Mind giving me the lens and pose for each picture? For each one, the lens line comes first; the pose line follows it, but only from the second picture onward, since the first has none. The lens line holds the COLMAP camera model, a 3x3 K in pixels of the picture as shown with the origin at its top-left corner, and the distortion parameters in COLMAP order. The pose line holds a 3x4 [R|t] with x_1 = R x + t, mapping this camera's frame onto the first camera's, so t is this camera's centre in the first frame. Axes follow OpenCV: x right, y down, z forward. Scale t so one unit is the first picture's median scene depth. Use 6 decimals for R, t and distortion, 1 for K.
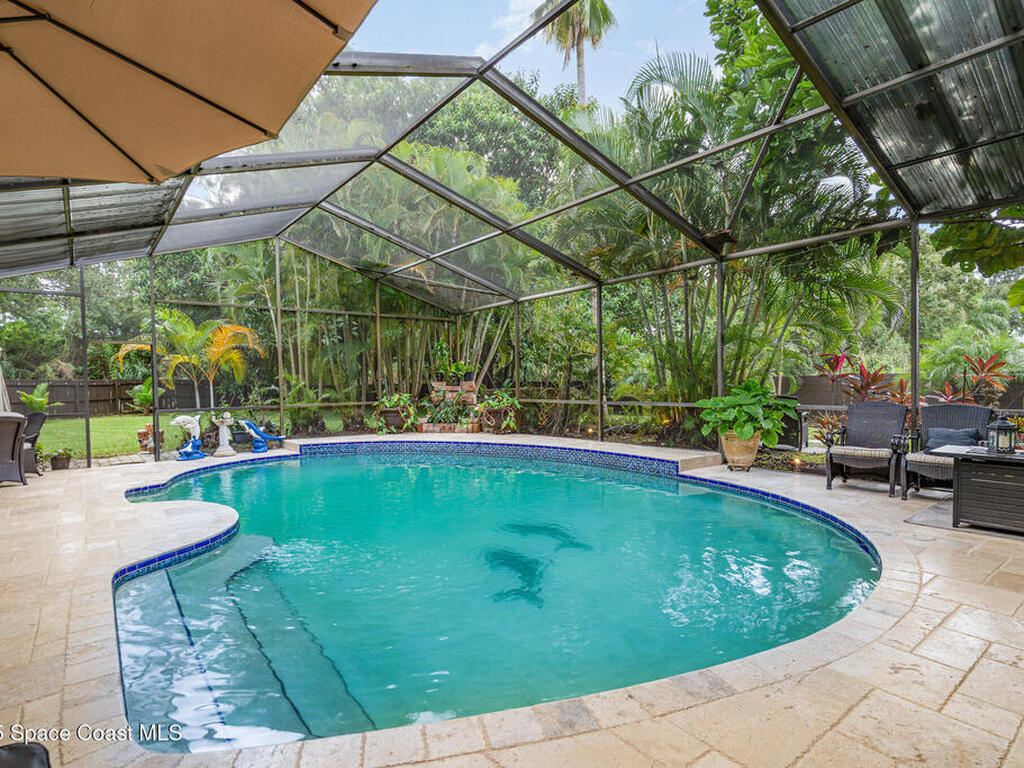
lens RADIAL K [[484.7, 0, 508.6], [0, 484.7, 391.6], [0, 0, 1]] dist [-0.001756, 0.000116]
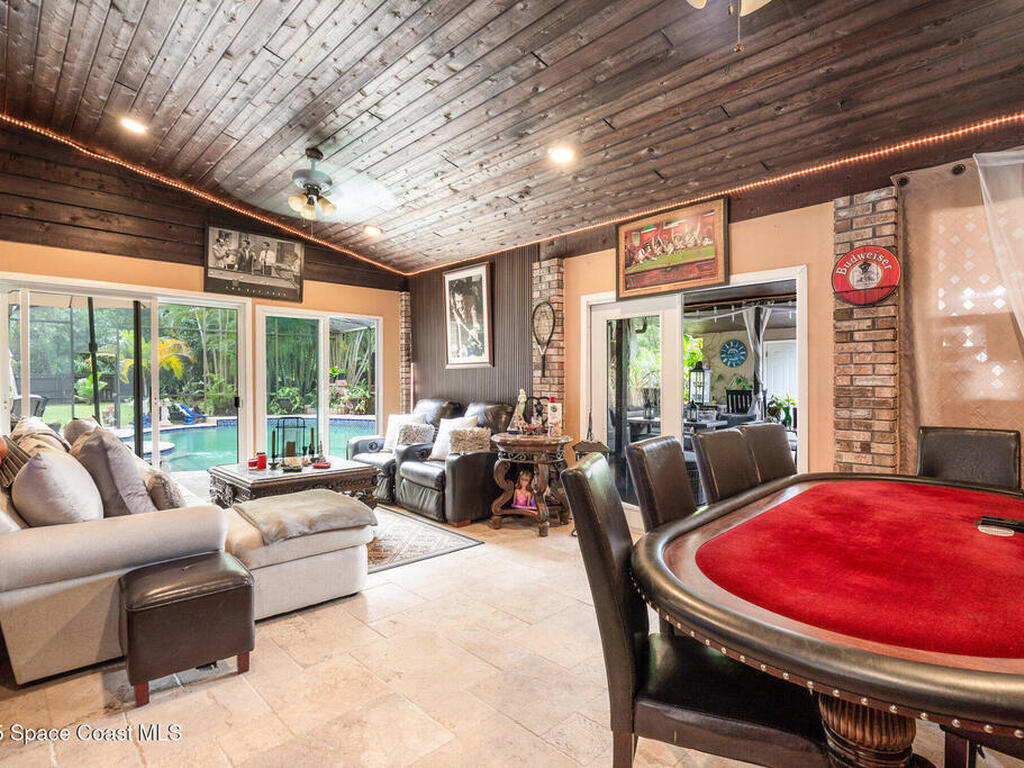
lens RADIAL K [[524.1, 0, 516.3], [0, 524.1, 378.3], [0, 0, 1]] dist [0.005464, 0.000257]
pose [[0.996906, 0.013407, 0.077449, 0.352187], [-0.011500, 0.999621, -0.025020, 0.008987], [-0.077755, 0.024052, 0.996682, -0.673052]]
